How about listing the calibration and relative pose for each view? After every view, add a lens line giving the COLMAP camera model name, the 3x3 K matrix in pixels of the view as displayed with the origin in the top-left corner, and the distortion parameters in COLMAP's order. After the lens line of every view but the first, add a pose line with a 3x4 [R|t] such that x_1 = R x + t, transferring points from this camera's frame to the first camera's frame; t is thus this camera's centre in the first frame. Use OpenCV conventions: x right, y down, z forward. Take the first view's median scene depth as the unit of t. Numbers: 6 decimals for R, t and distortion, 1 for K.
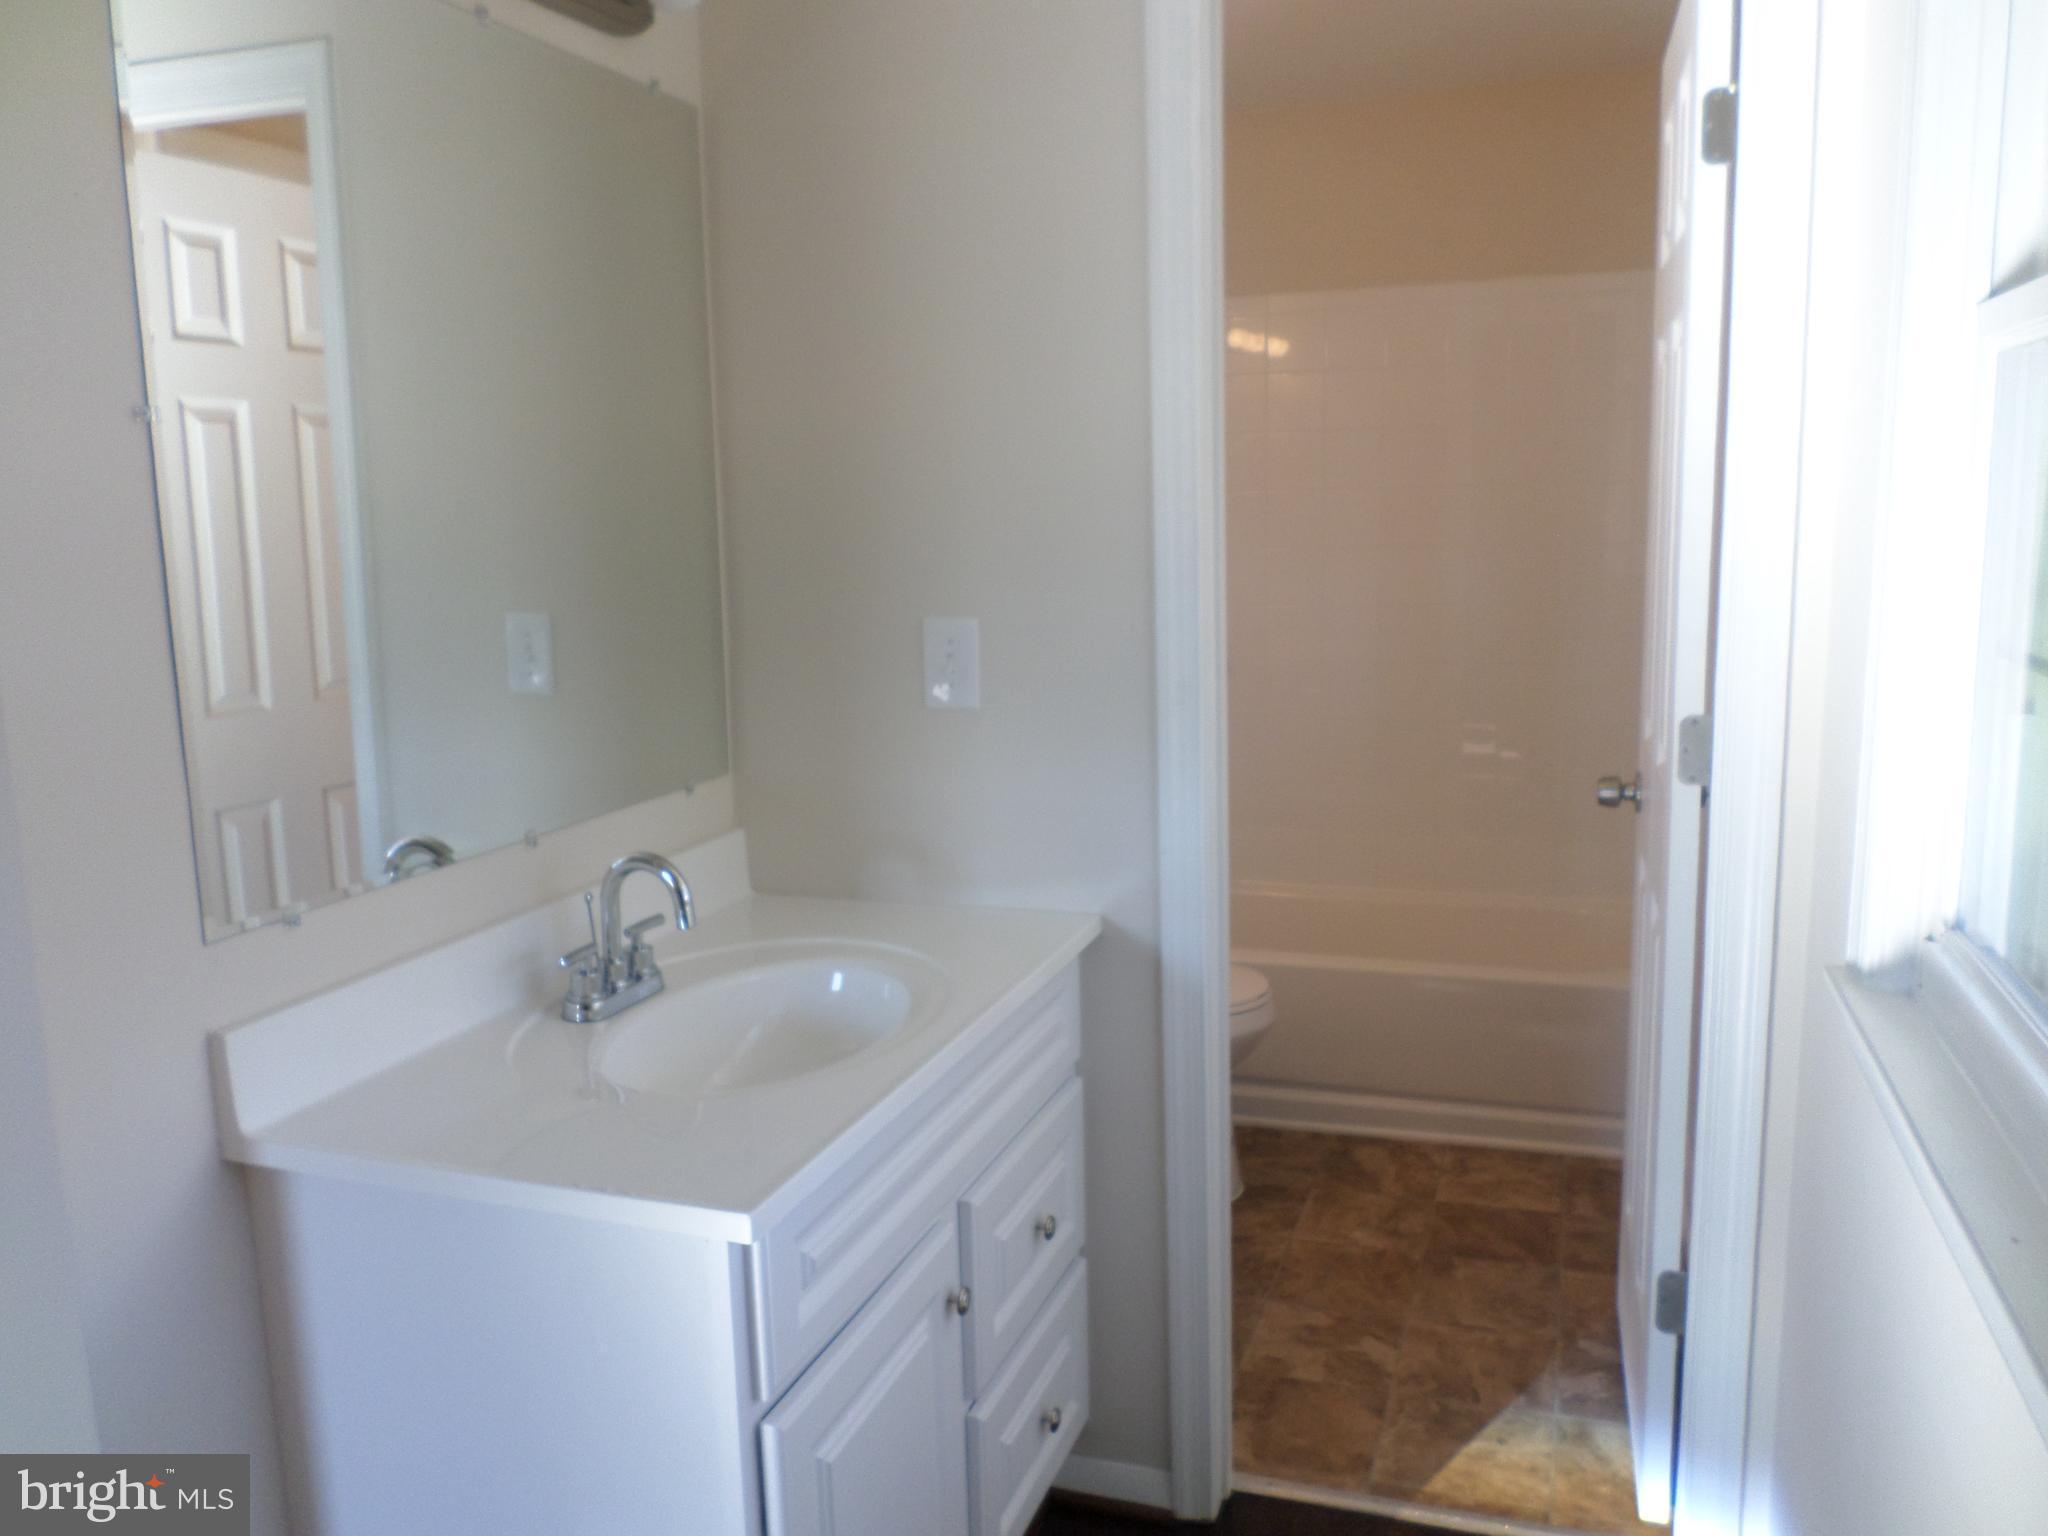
lens RADIAL K [[1564.3, 0, 1024.7], [0, 1564.3, 761.7], [0, 0, 1]] dist [-0.000202, -0.018596]
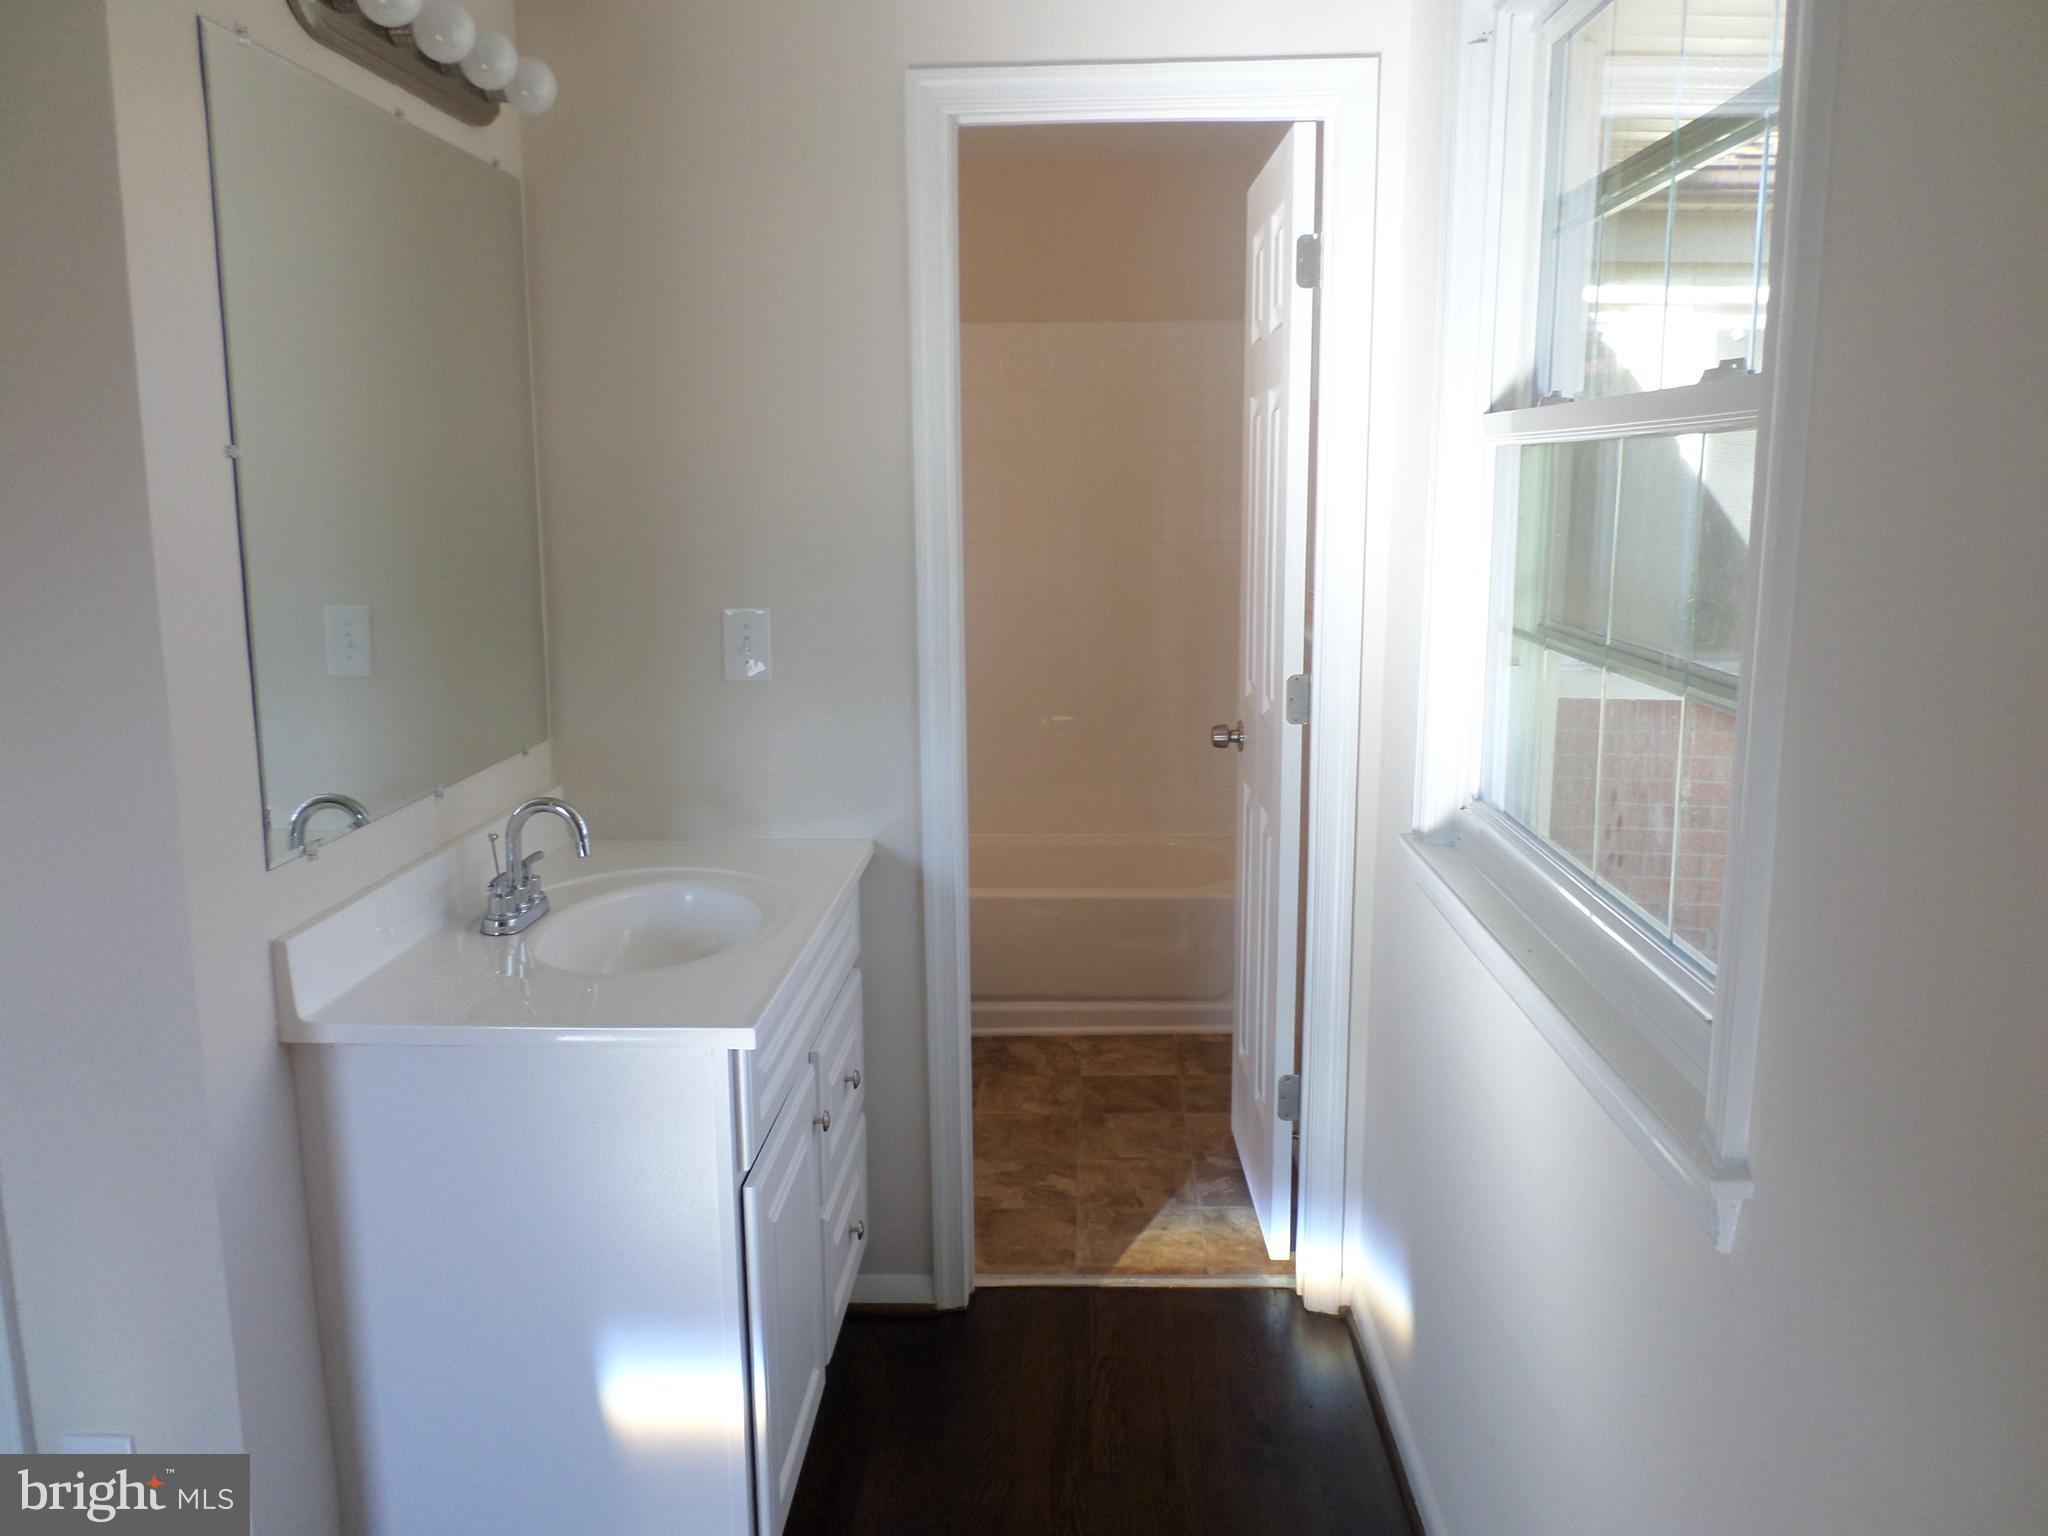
lens RADIAL K [[1564.3, 0, 1026.8], [0, 1564.3, 766.4], [0, 0, 1]] dist [-0.000202, -0.018596]
pose [[0.954685, -0.034371, 0.295626, -0.201218], [0.030870, 0.999387, 0.016504, 0.020283], [-0.296012, -0.006630, 0.955161, -0.248779]]
